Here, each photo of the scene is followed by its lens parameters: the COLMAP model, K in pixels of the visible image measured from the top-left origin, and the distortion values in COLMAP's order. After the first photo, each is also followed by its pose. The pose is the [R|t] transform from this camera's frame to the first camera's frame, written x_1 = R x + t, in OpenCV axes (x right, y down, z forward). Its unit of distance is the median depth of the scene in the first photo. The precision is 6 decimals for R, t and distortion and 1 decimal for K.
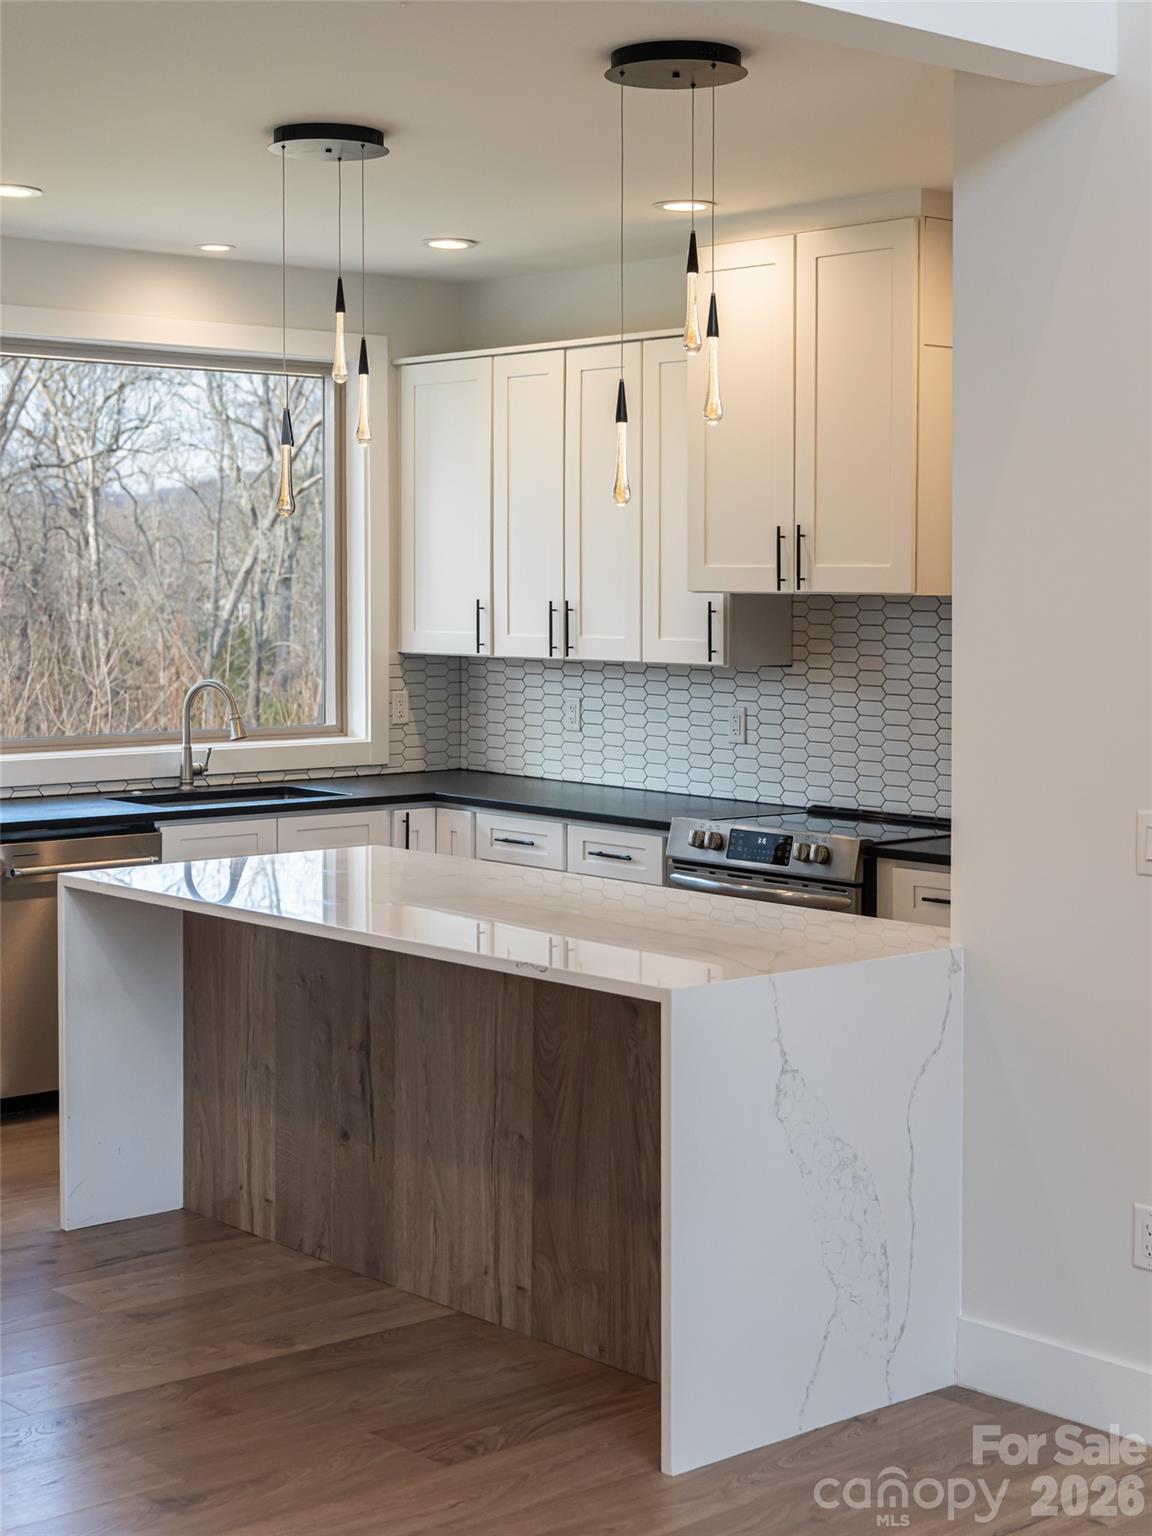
lens RADIAL K [[2428.9, 0, 536.3], [0, 2428.9, 695.2], [0, 0, 1]] dist [-0.000405, 0.000000]
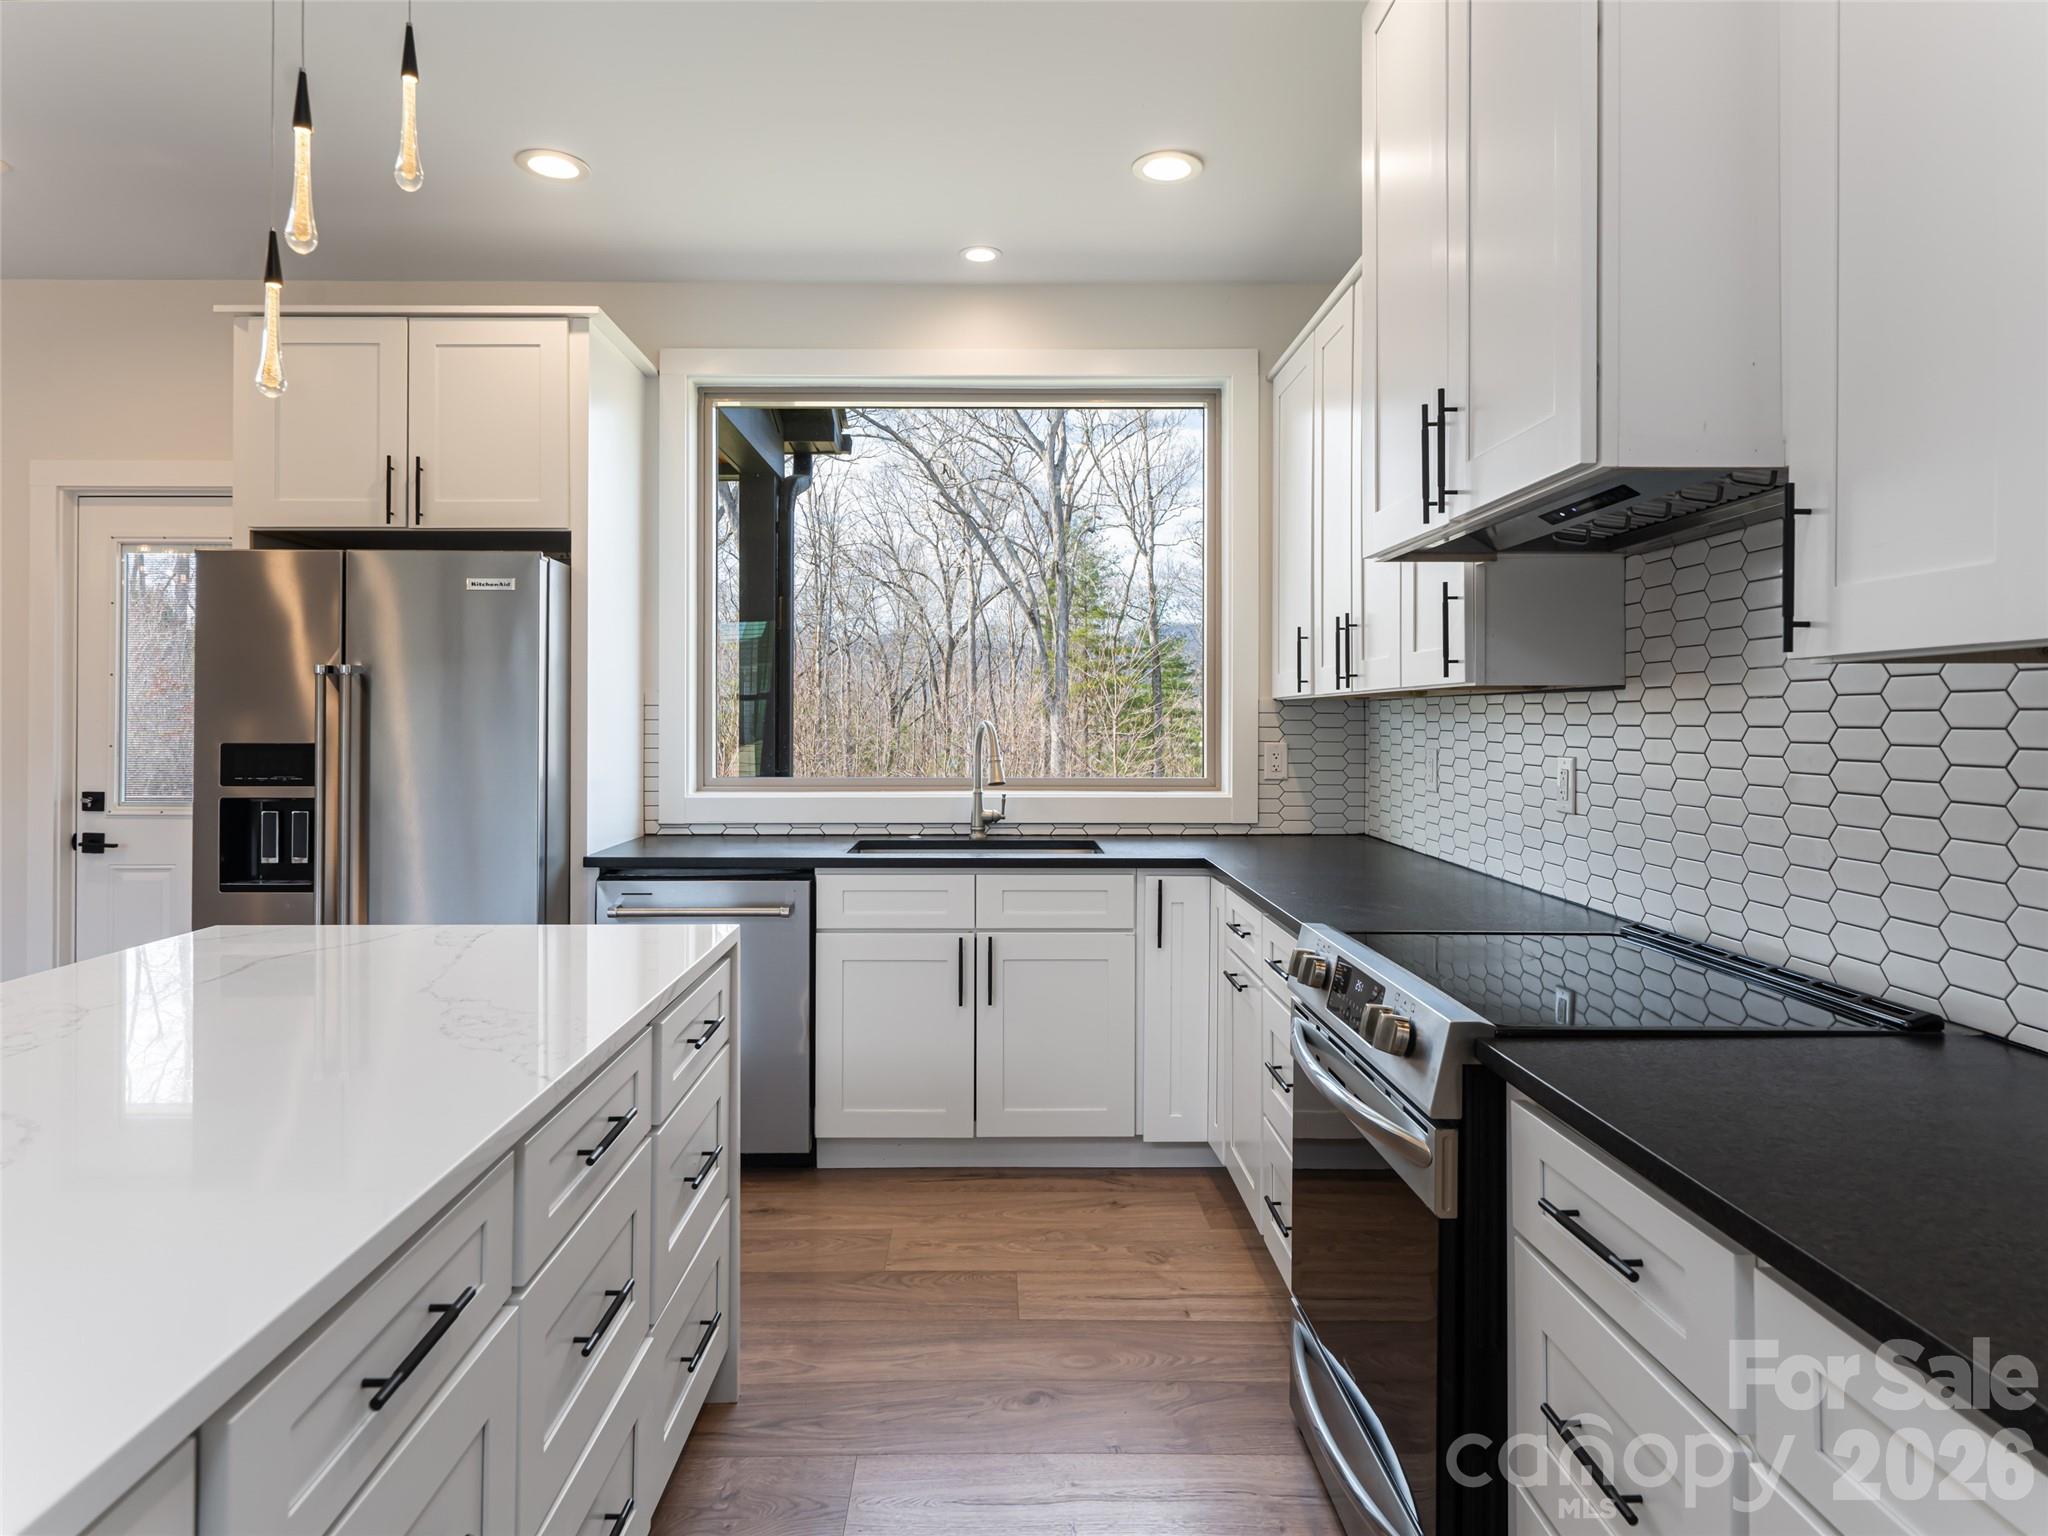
lens RADIAL K [[1264.5, 0, 981.0], [0, 1264.5, 728.3], [0, 0, 1]] dist [-0.004687, 0.001024]
pose [[0.757716, 0.000813, -0.652584, 0.222272], [-0.030316, 0.998963, -0.033955, 0.016170], [0.651880, 0.045512, 0.756955, 0.773530]]
